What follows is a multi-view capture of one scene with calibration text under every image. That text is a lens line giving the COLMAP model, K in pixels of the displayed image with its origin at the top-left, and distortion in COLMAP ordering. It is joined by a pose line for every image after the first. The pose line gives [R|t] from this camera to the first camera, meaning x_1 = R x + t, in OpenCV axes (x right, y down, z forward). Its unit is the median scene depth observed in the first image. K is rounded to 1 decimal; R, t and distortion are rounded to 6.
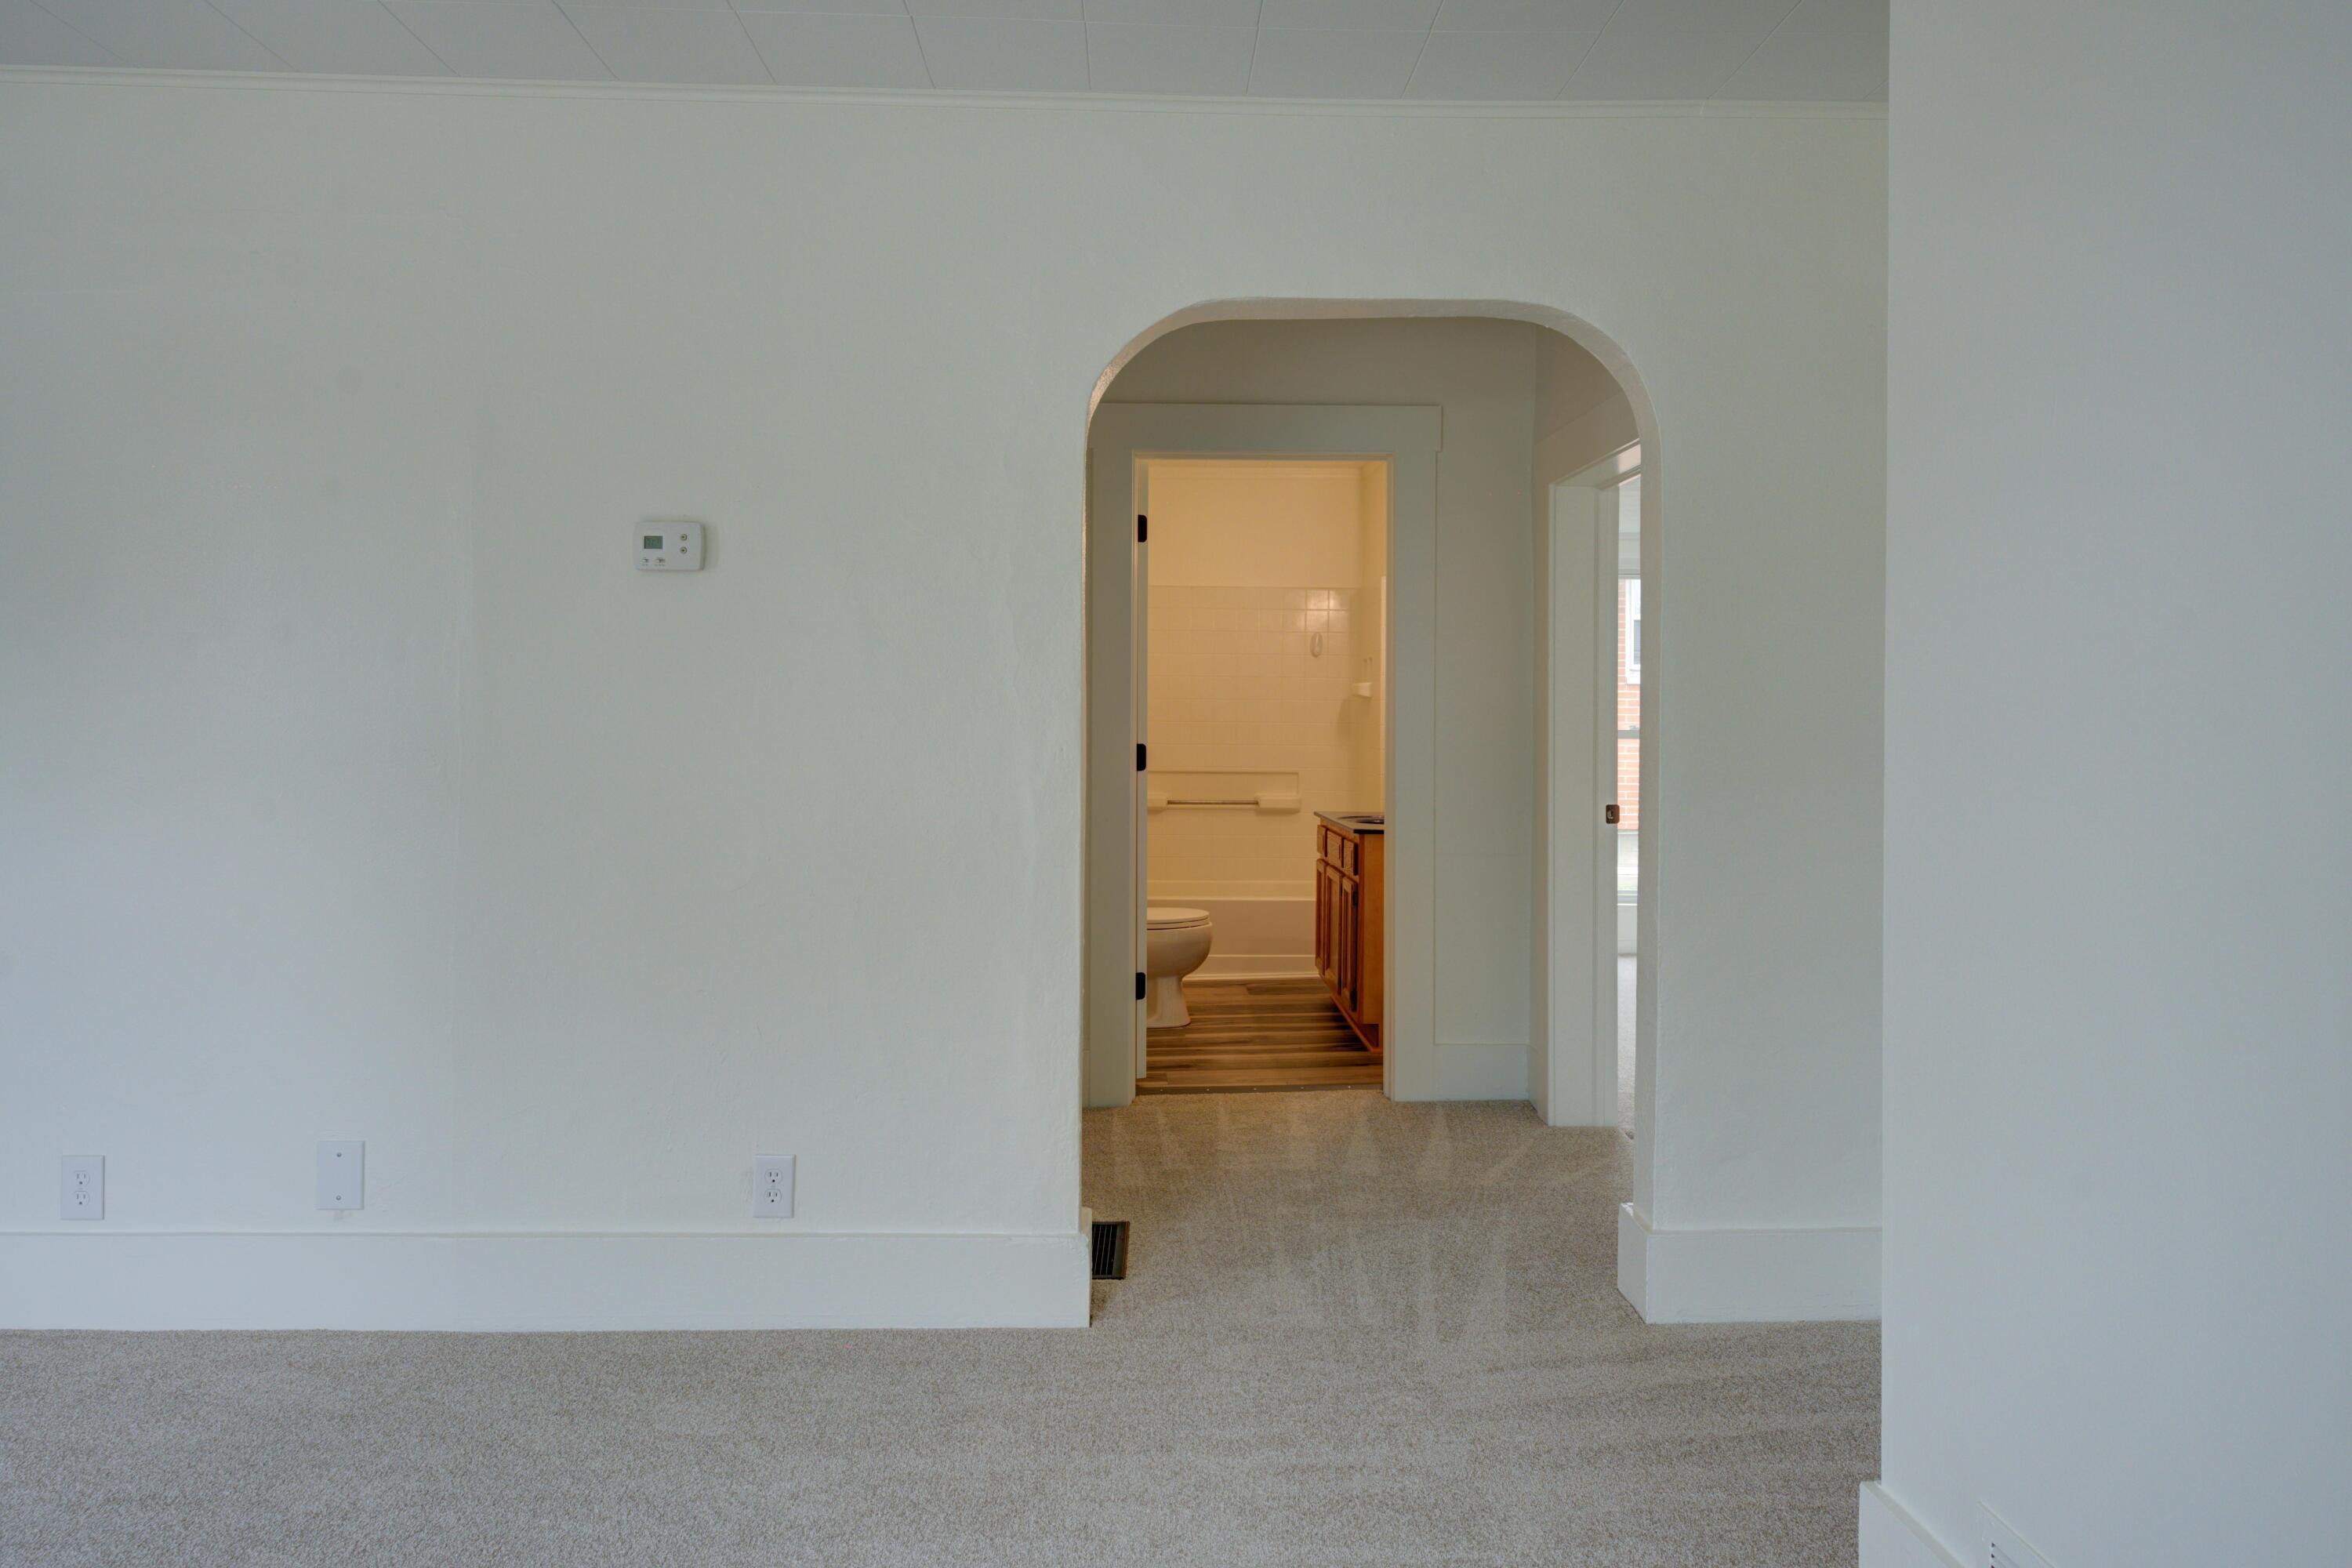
lens RADIAL K [[1541.2, 0, 1168.5], [0, 1541.2, 710.9], [0, 0, 1]] dist [-0.001169, 0.001297]
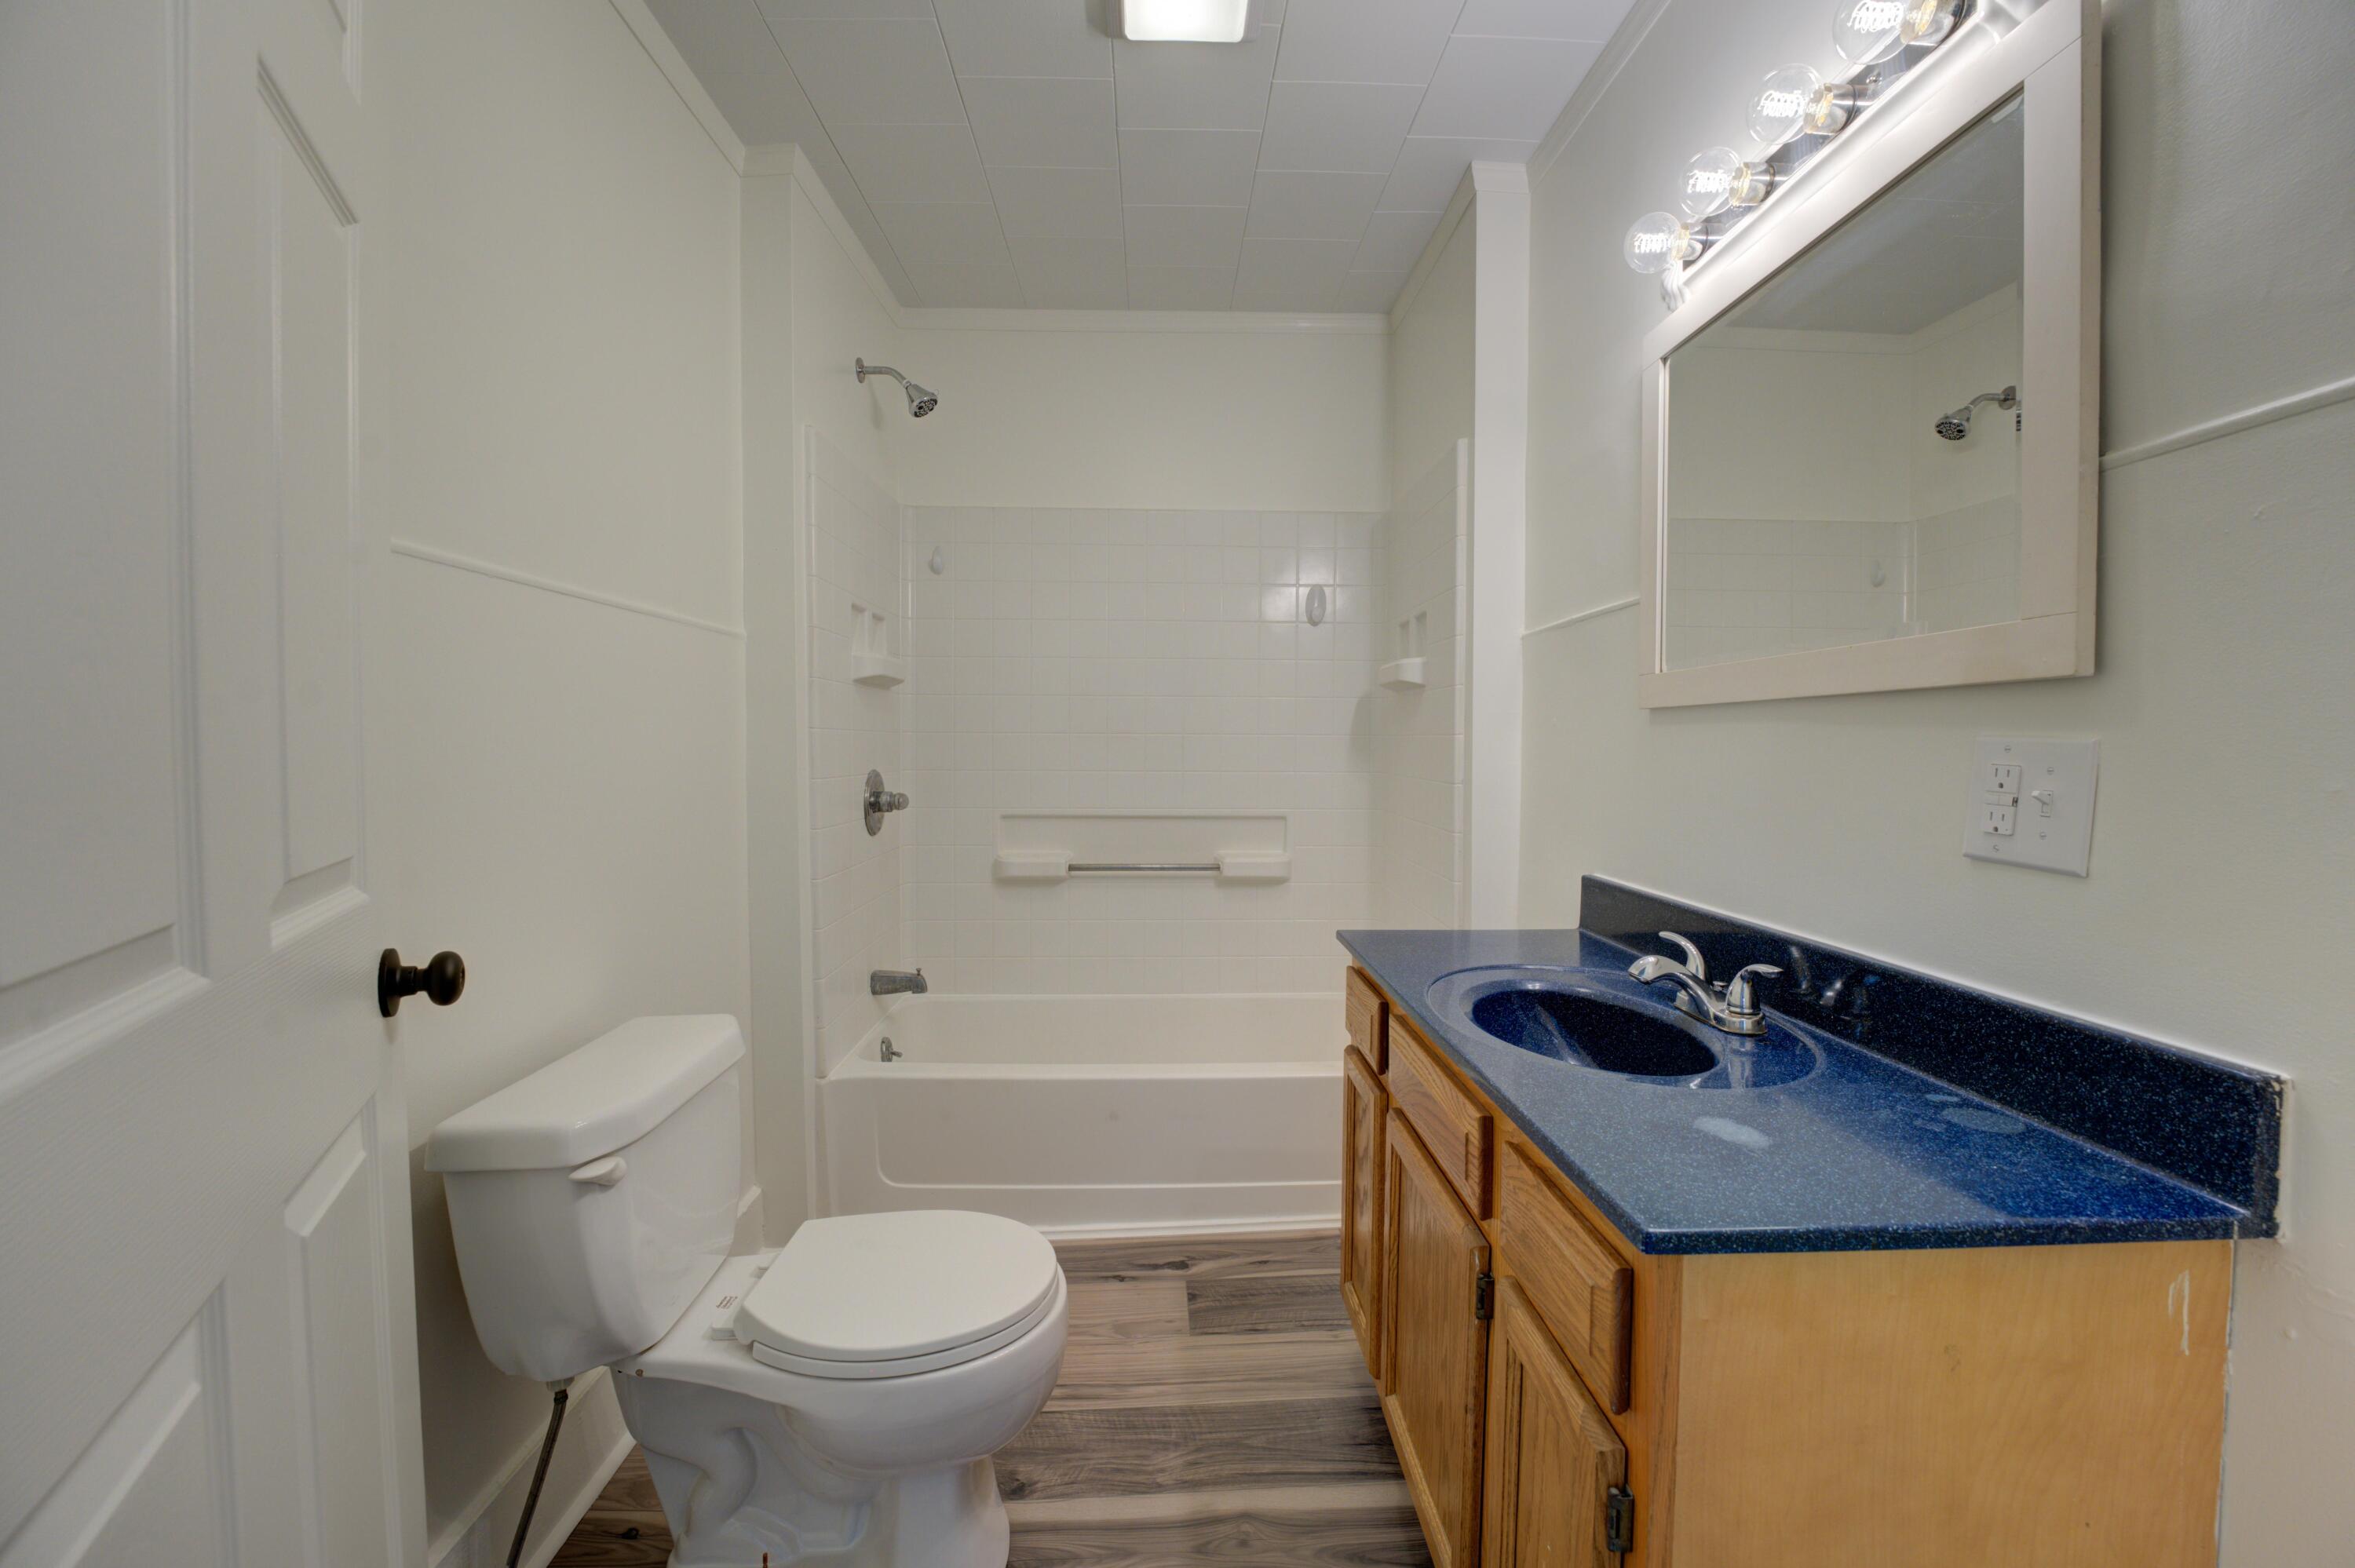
lens RADIAL K [[968.7, 0, 1179.2], [0, 968.7, 774.3], [0, 0, 1]] dist [-0.027605, 0.001646]
pose [[0.999931, -0.004283, -0.010978, 0.100780], [0.004509, 0.999776, 0.020659, 0.031603], [0.010887, -0.020707, 0.999726, 1.341874]]
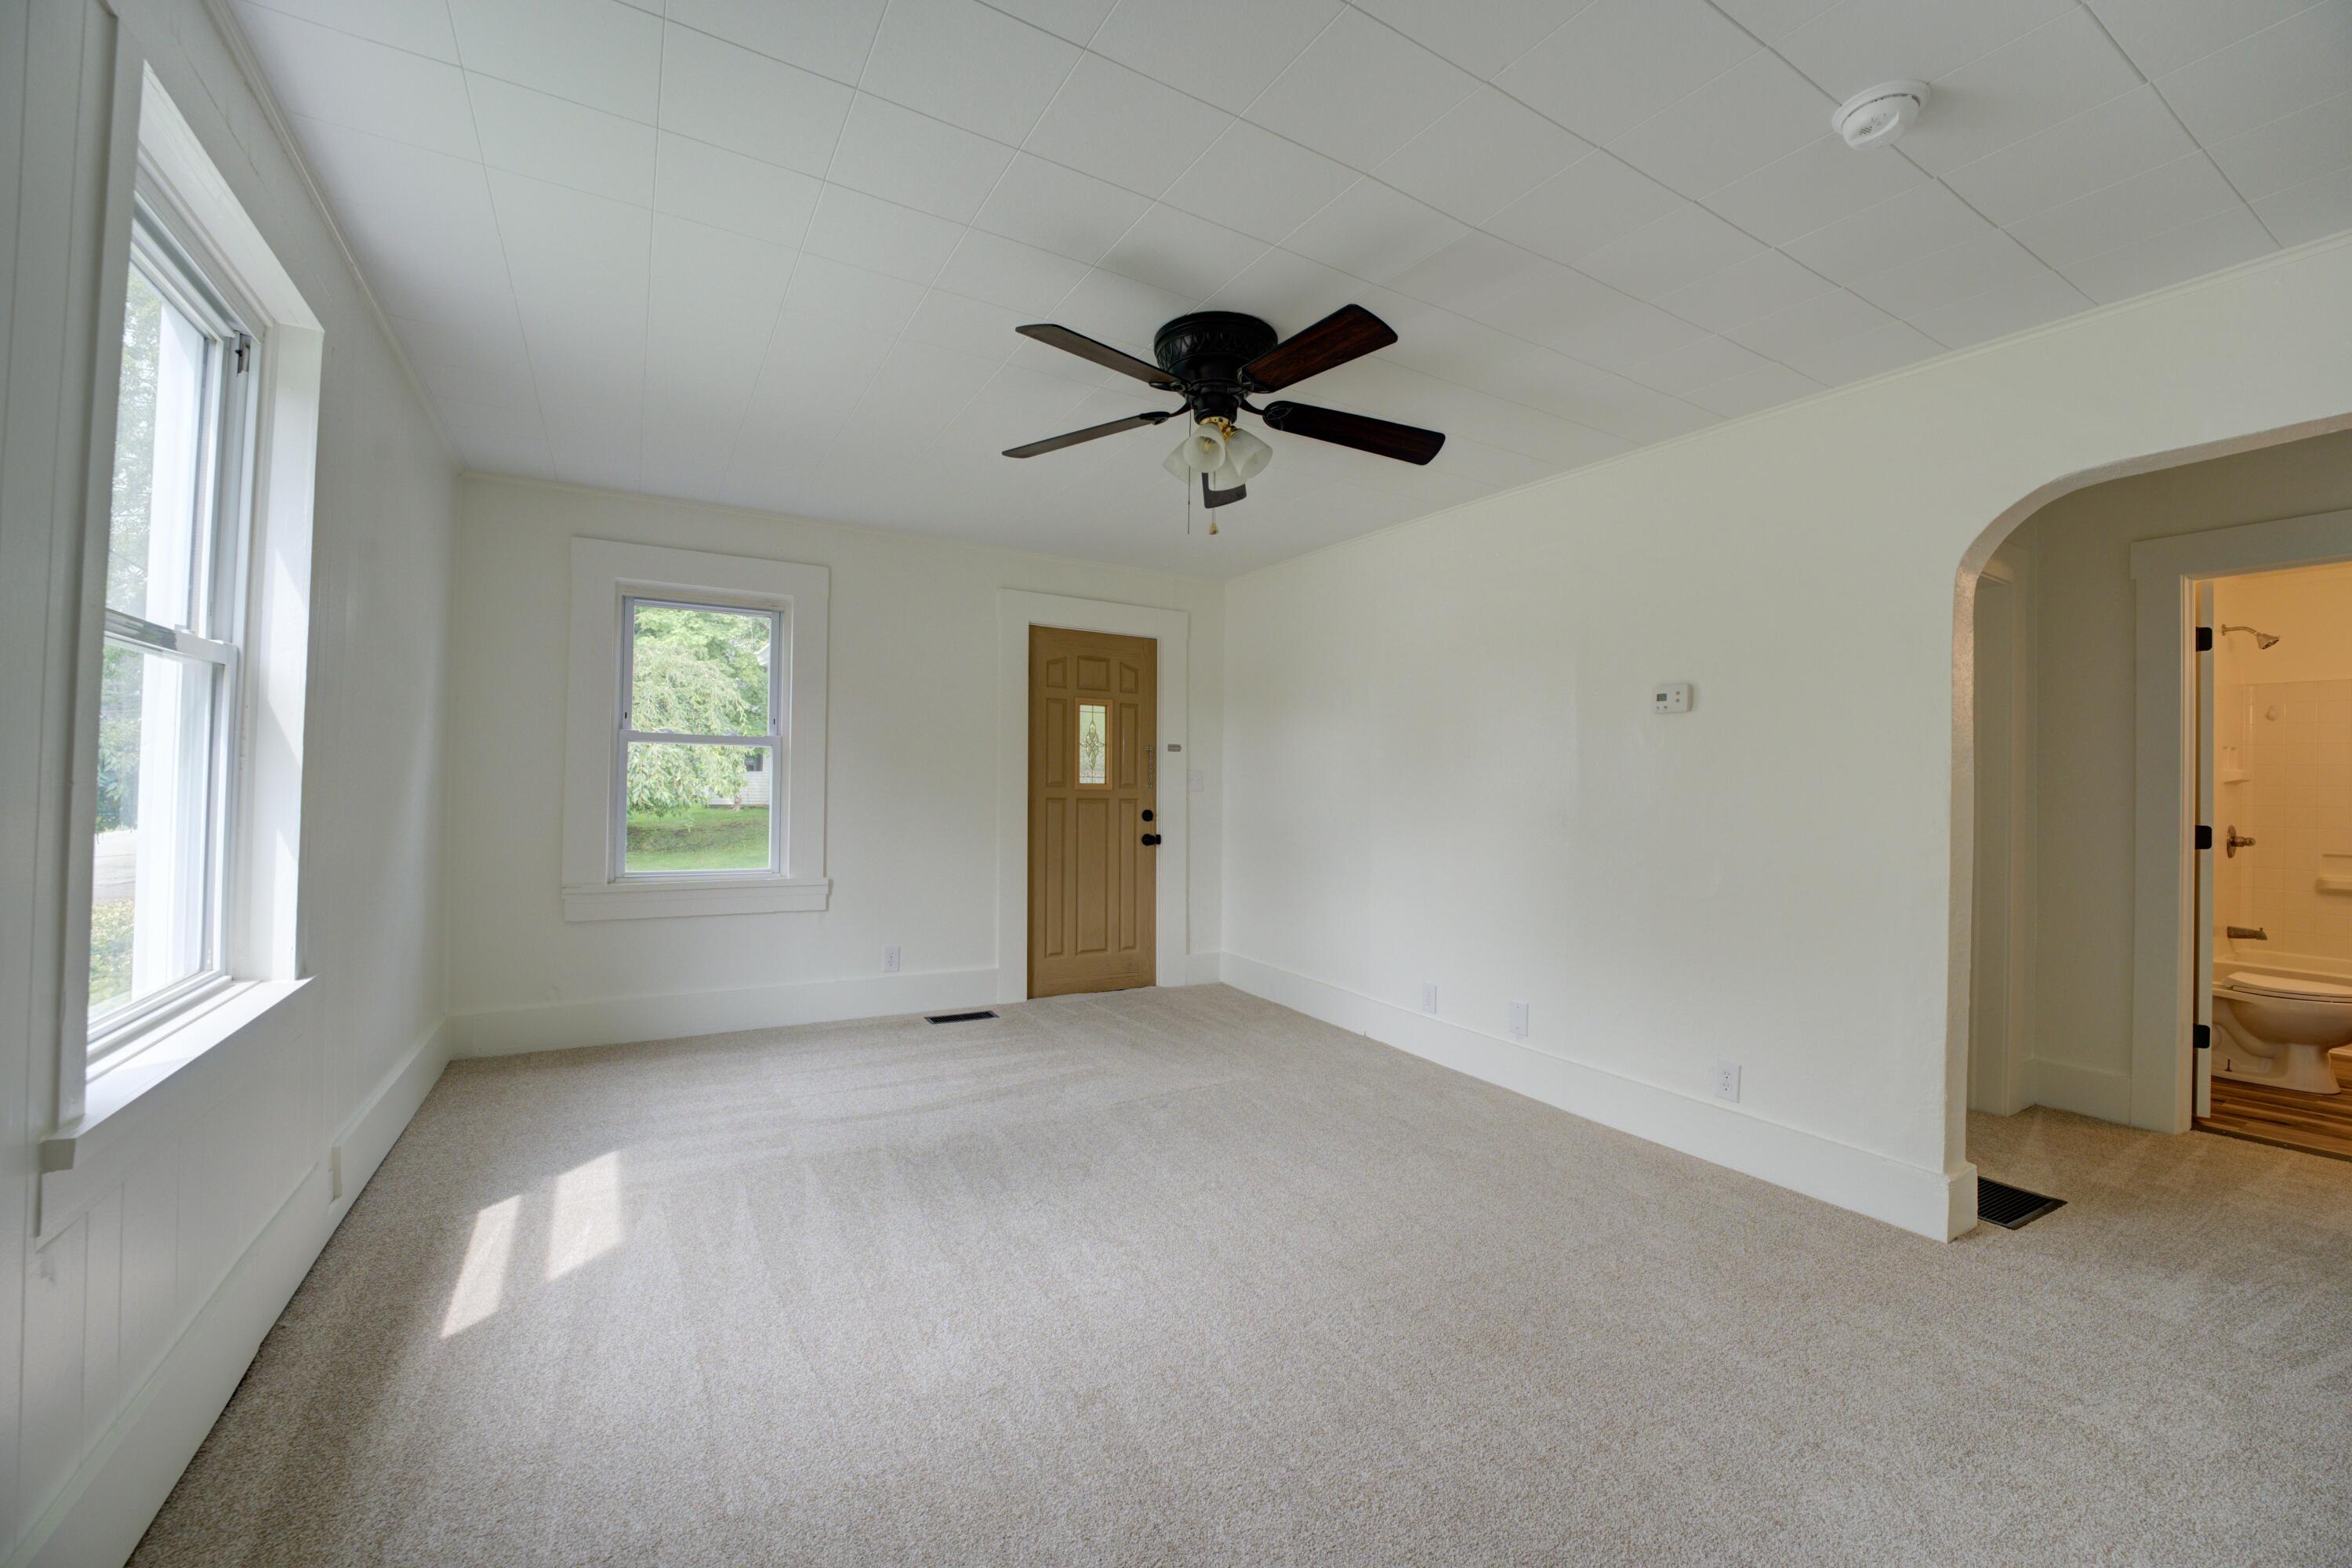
lens RADIAL K [[967.6, 0, 1171.3], [0, 967.6, 781.0], [0, 0, 1]] dist [-0.027605, 0.001646]
pose [[0.469829, -0.000702, -0.882757, 0.358699], [-0.009433, 0.999939, -0.005815, -0.001652], [0.882707, 0.011059, 0.469793, -0.012870]]
